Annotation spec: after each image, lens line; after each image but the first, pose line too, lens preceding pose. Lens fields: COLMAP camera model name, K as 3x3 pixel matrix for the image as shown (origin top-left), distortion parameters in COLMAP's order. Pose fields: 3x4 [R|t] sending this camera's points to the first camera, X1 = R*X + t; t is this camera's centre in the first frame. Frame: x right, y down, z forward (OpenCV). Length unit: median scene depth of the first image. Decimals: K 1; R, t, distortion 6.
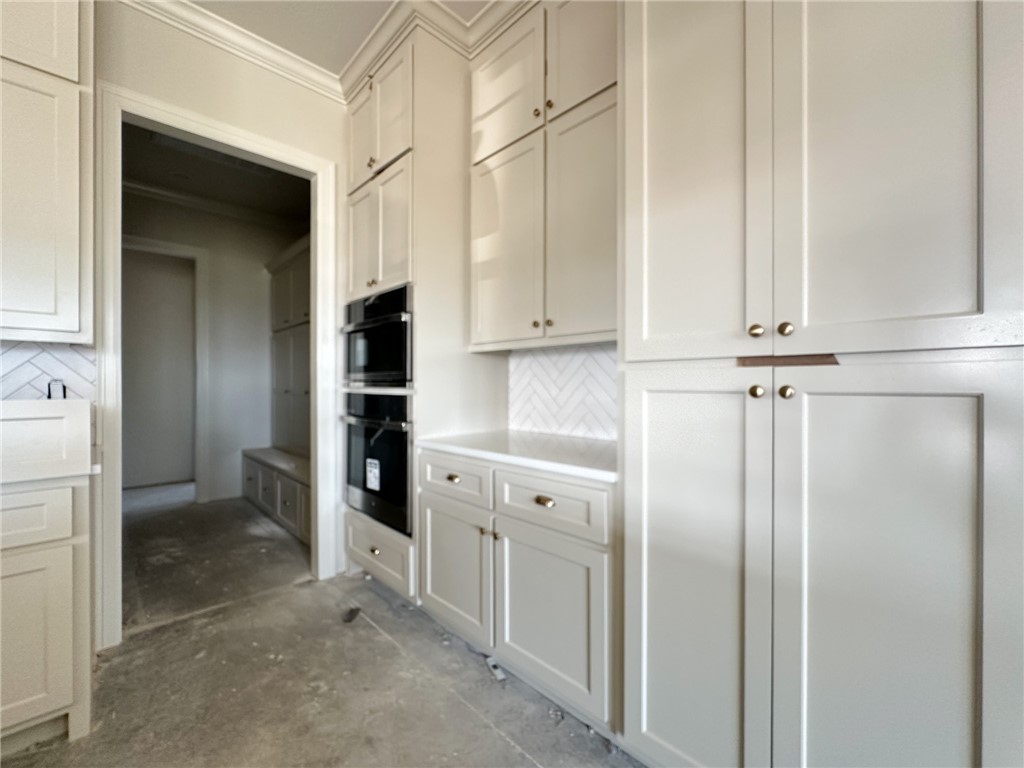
lens RADIAL K [[430.6, 0, 512.0], [0, 430.6, 384.0], [0, 0, 1]] dist [-0.012150, 0.000442]
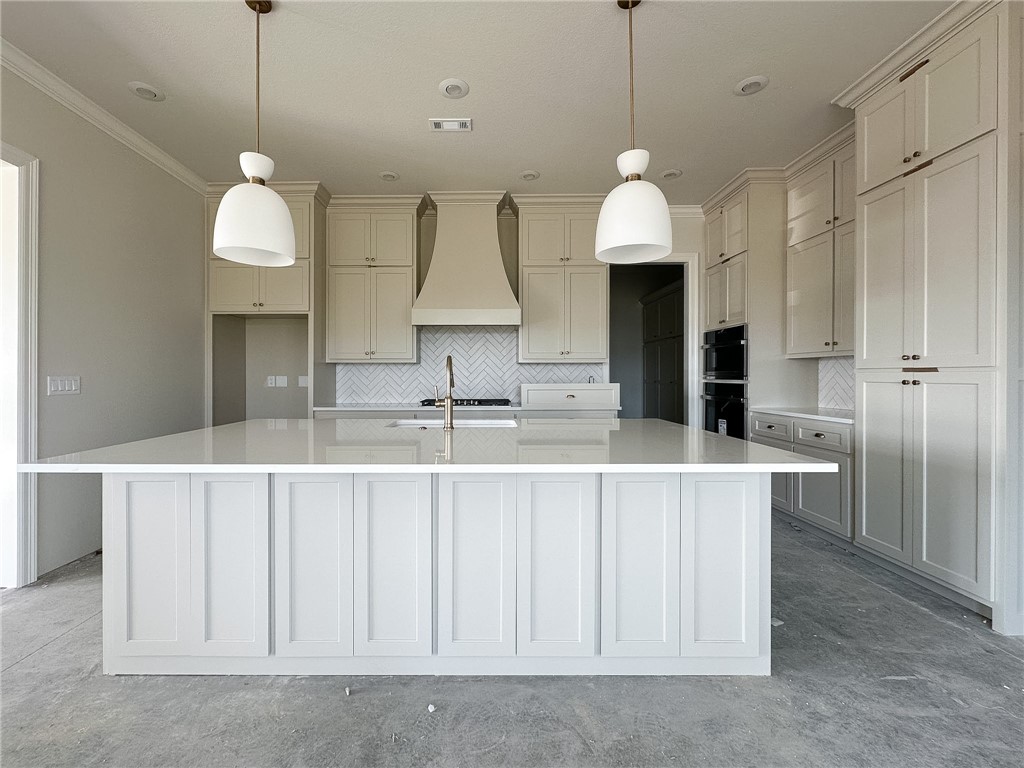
lens RADIAL K [[440.9, 0, 487.9], [0, 440.9, 380.0], [0, 0, 1]] dist [-0.000551, -0.000073]
pose [[0.726758, 0.006135, -0.686866, 0.263221], [0.001023, 0.999949, 0.010014, -0.010971], [0.686893, -0.007981, 0.726715, -1.157841]]
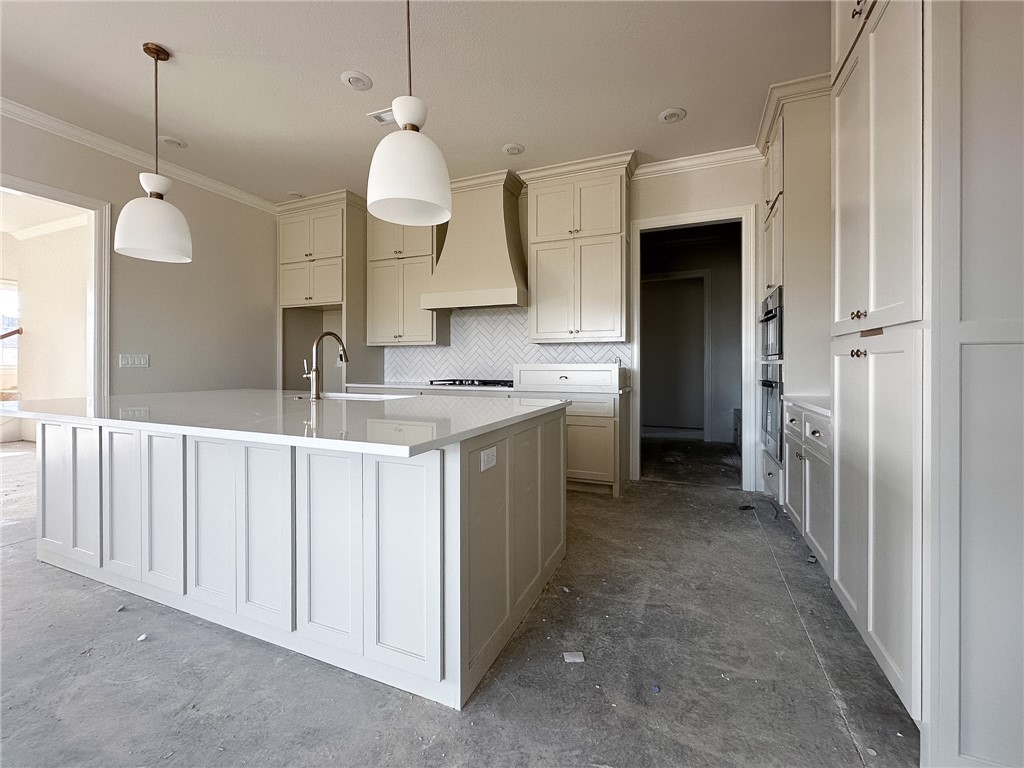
lens RADIAL K [[422.1, 0, 520.9], [0, 422.1, 368.5], [0, 0, 1]] dist [-0.000228, 0.000184]
pose [[0.406806, 0.007936, -0.913480, 0.702705], [-0.001180, 0.999966, 0.008162, 0.030040], [0.913514, -0.002243, 0.406802, -0.366191]]
